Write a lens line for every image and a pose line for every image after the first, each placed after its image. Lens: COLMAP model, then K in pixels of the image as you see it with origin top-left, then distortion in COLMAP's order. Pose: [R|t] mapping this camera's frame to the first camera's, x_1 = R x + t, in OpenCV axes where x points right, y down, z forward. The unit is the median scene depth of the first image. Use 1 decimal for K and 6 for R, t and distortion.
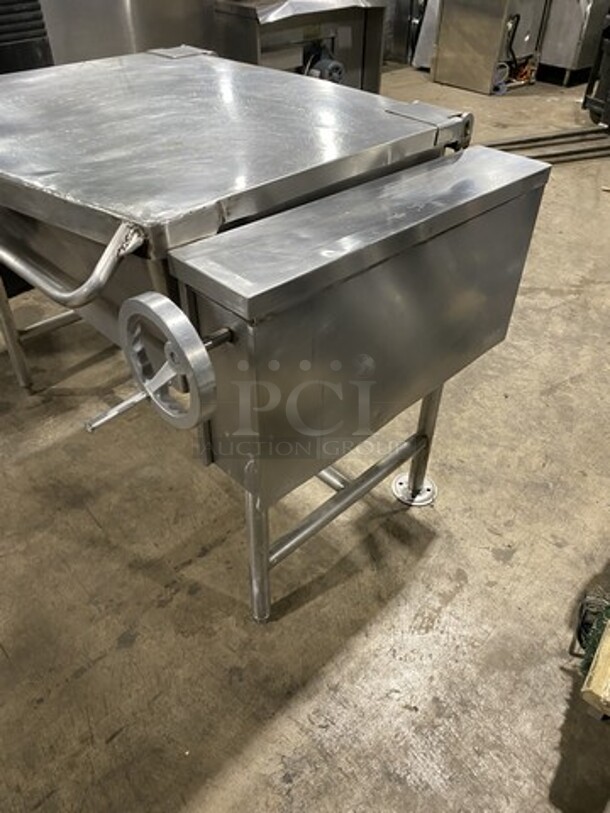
lens RADIAL K [[613.2, 0, 309.0], [0, 613.2, 397.9], [0, 0, 1]] dist [-0.007268, -0.002724]
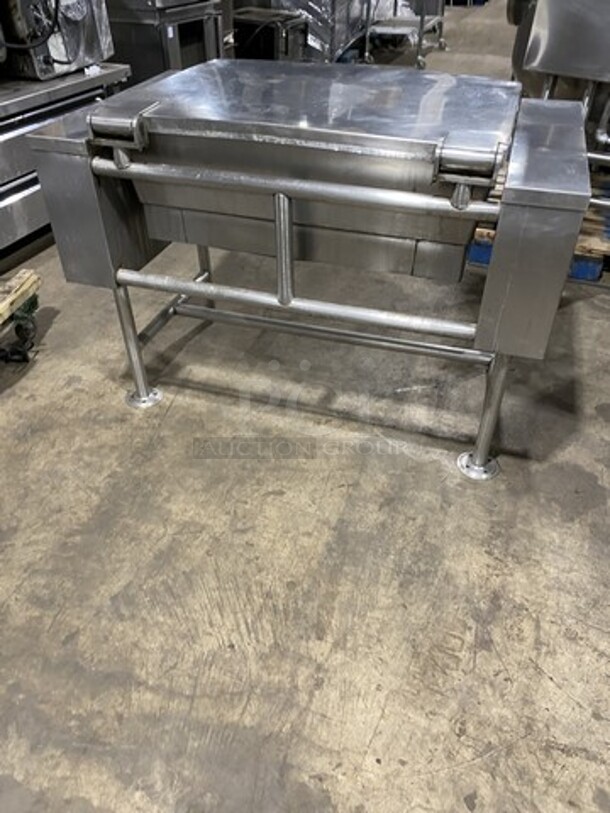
lens RADIAL K [[613.2, 0, 305.7], [0, 613.2, 409.9], [0, 0, 1]] dist [-0.007268, -0.002724]
pose [[-0.886721, 0.274988, -0.371628, 0.393115], [-0.305219, 0.255540, 0.917355, -1.220607], [0.347228, 0.926866, -0.142661, 1.470557]]
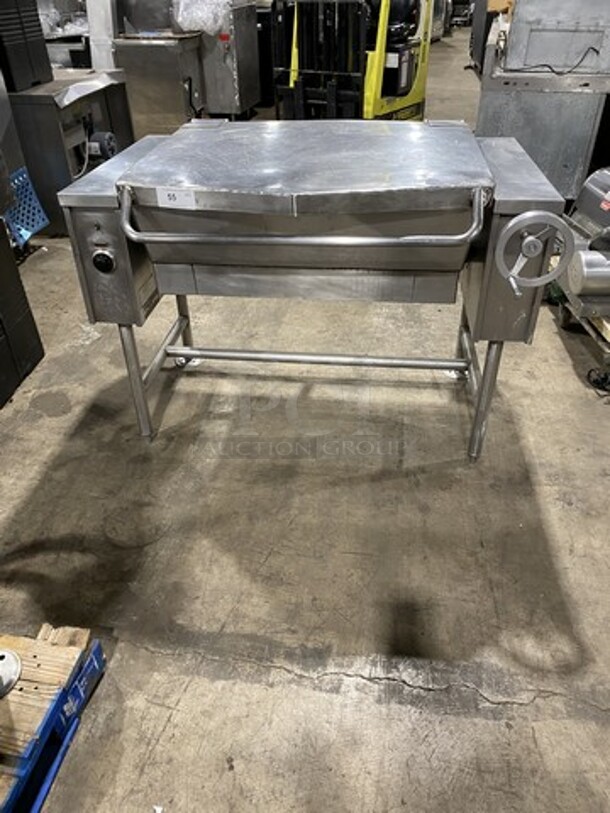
lens RADIAL K [[613.2, 0, 306.1], [0, 613.2, 414.7], [0, 0, 1]] dist [-0.007268, -0.002724]
pose [[0.781690, -0.387027, 0.489051, -0.986730], [0.416465, 0.907628, 0.052613, 0.010991], [-0.464240, 0.162545, 0.870667, -0.119704]]
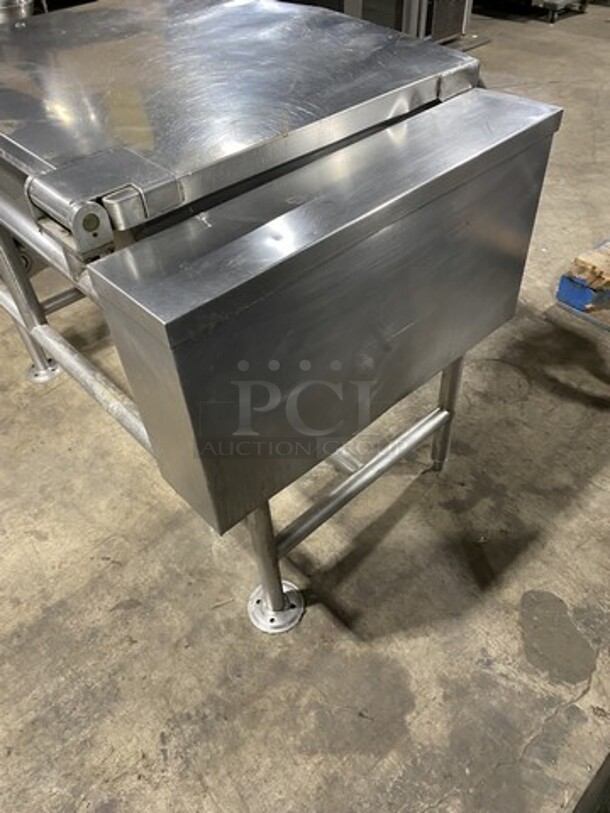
lens RADIAL K [[613.2, 0, 306.2], [0, 613.2, 402.7], [0, 0, 1]] dist [-0.007268, -0.002724]
pose [[-0.998414, -0.001573, 0.056276, -0.429431], [0.055695, 0.118401, 0.991403, -1.080634], [-0.008223, 0.992965, -0.118126, 1.331192]]
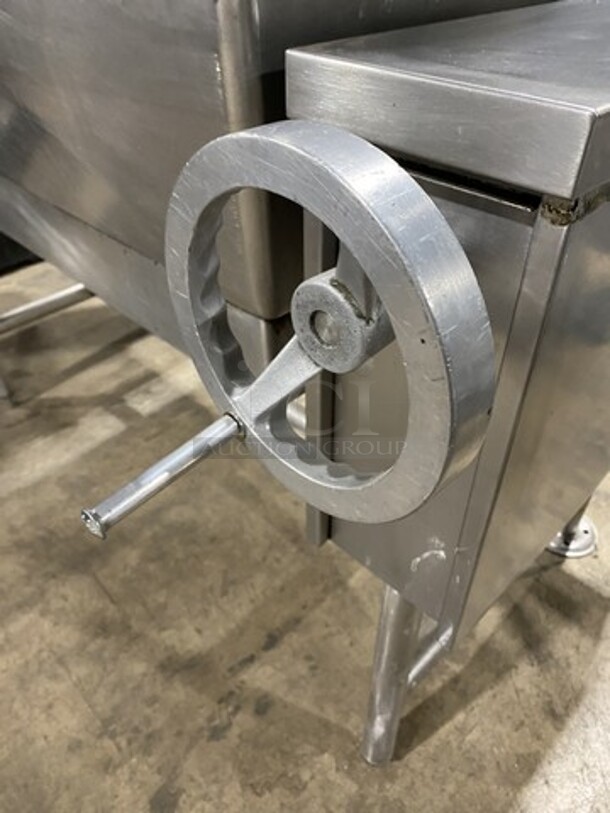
lens RADIAL K [[613.2, 0, 306.3], [0, 613.2, 408.6], [0, 0, 1]] dist [-0.007268, -0.002724]
pose [[0.999623, -0.027011, -0.004968, -0.123751], [0.027109, 0.999415, 0.020835, -0.012937], [0.004402, -0.020961, 0.999771, 0.343214]]
